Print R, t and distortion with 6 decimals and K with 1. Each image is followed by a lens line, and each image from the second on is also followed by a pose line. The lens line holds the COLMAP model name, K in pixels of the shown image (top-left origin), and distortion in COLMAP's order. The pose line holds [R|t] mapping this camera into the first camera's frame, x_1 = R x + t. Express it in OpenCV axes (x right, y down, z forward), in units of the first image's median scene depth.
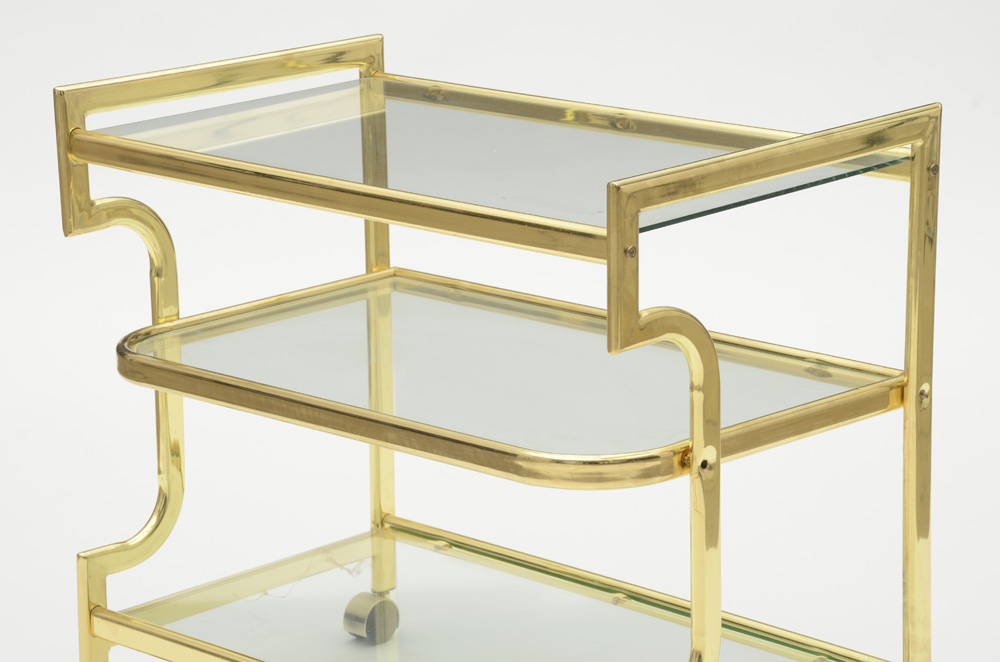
lens RADIAL K [[3270.6, 0, 500.0], [0, 3270.6, 331.0], [0, 0, 1]] dist [-0.081218, -3.685825]
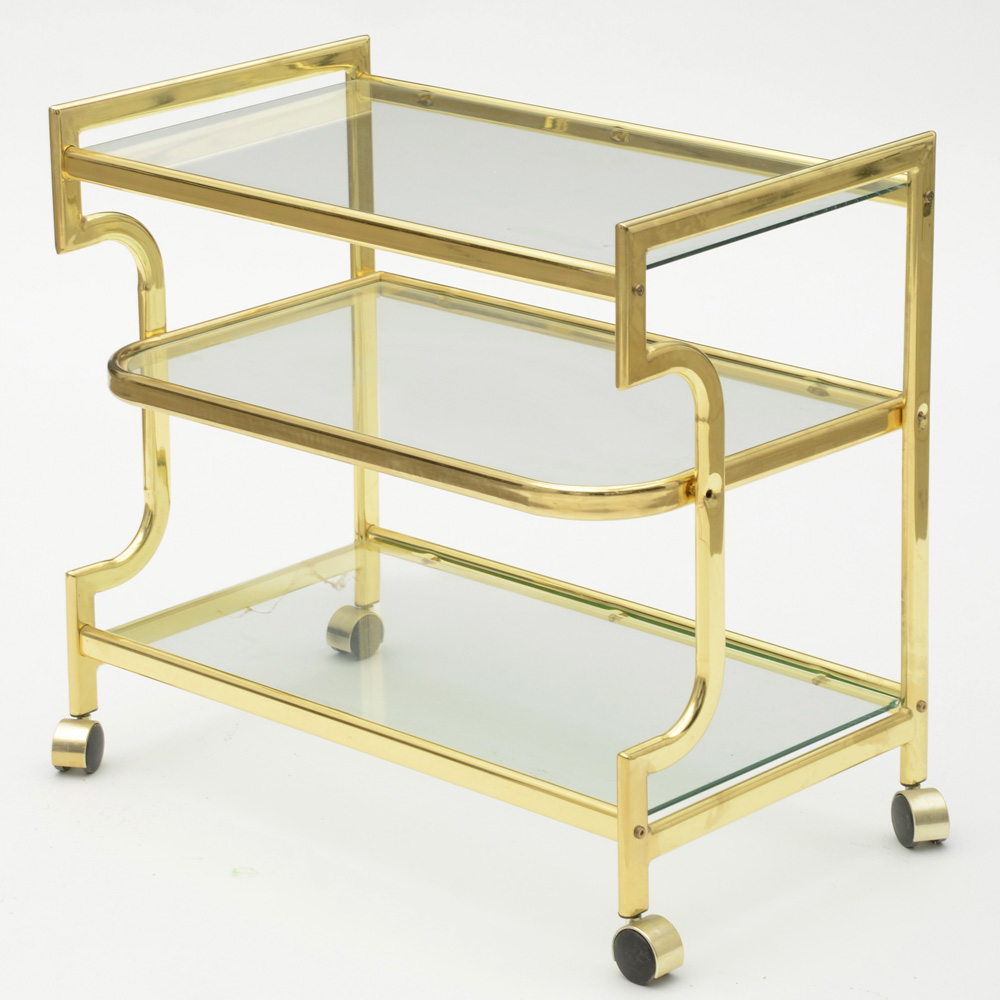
lens RADIAL K [[4084.2, 0, 500.0], [0, 4084.2, 500.0], [0, 0, 1]] dist [-1.326123, 3.029688]
pose [[0.999745, -0.003539, 0.022305, -0.025467], [0.001984, 0.997591, 0.069338, -0.037612], [-0.022497, -0.069277, 0.997344, -0.215318]]
